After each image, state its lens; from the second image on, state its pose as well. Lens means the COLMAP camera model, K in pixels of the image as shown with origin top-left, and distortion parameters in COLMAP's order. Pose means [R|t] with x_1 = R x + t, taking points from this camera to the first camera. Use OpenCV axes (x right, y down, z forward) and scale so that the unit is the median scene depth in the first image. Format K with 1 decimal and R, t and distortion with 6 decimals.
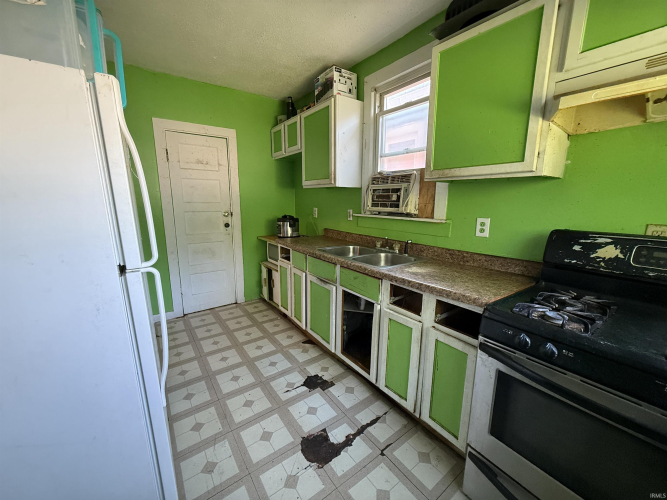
lens RADIAL K [[264.0, 0, 333.7], [0, 264.0, 250.2], [0, 0, 1]] dist [0.000107, 0.000012]
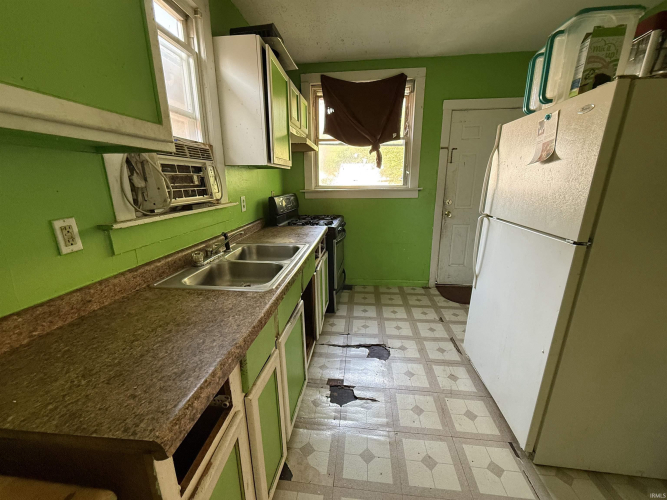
lens RADIAL K [[264.0, 0, 334.1], [0, 264.0, 251.7], [0, 0, 1]] dist [0.000107, 0.000012]
pose [[-0.736280, -0.176100, 0.653361, -0.503051], [0.135087, 0.907856, 0.396925, -0.258881], [-0.663056, 0.380509, -0.644647, 1.292680]]
